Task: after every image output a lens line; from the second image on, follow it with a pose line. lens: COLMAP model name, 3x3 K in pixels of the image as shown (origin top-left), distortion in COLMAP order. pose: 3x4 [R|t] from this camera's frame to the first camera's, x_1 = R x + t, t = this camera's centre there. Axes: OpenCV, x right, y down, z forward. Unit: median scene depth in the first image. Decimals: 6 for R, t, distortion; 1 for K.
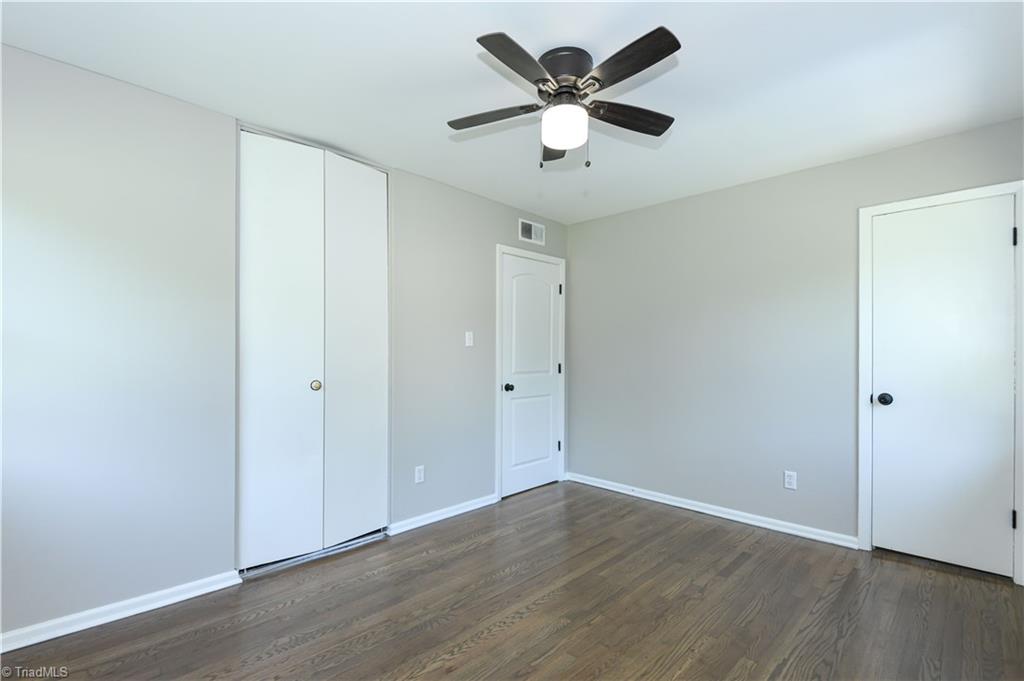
lens RADIAL K [[467.6, 0, 510.5], [0, 467.6, 344.7], [0, 0, 1]] dist [0.037148, -0.025890]
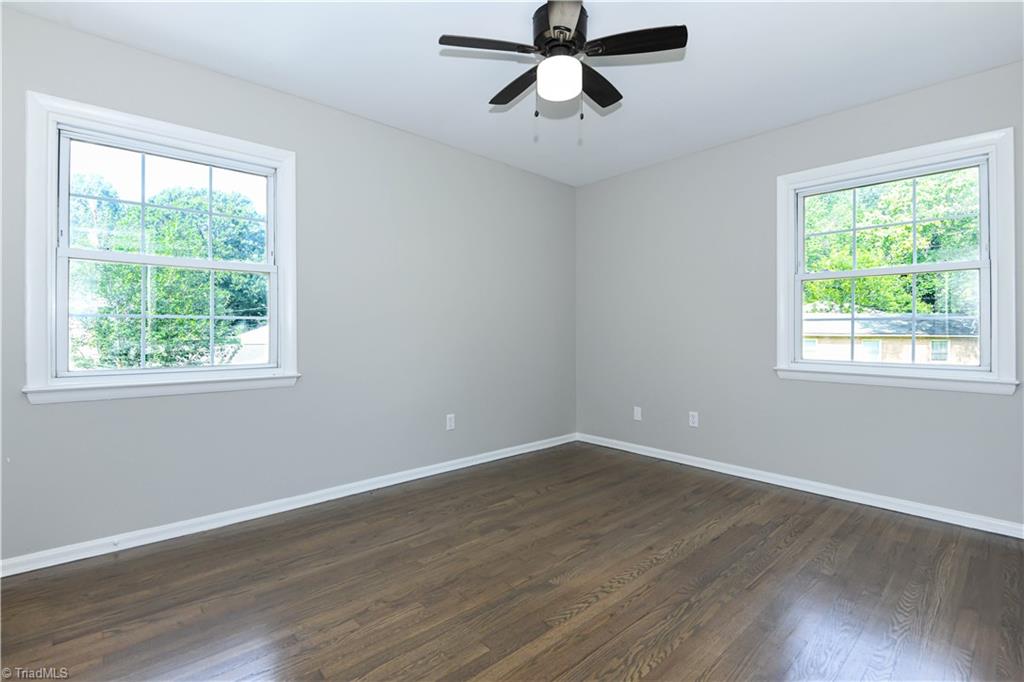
lens RADIAL K [[467.6, 0, 510.5], [0, 467.6, 345.2], [0, 0, 1]] dist [0.037148, -0.025890]
pose [[-0.998283, -0.009648, 0.057778, 0.148693], [-0.008466, 0.999751, 0.020666, 0.094720], [-0.057963, 0.020141, -0.998116, 1.875181]]
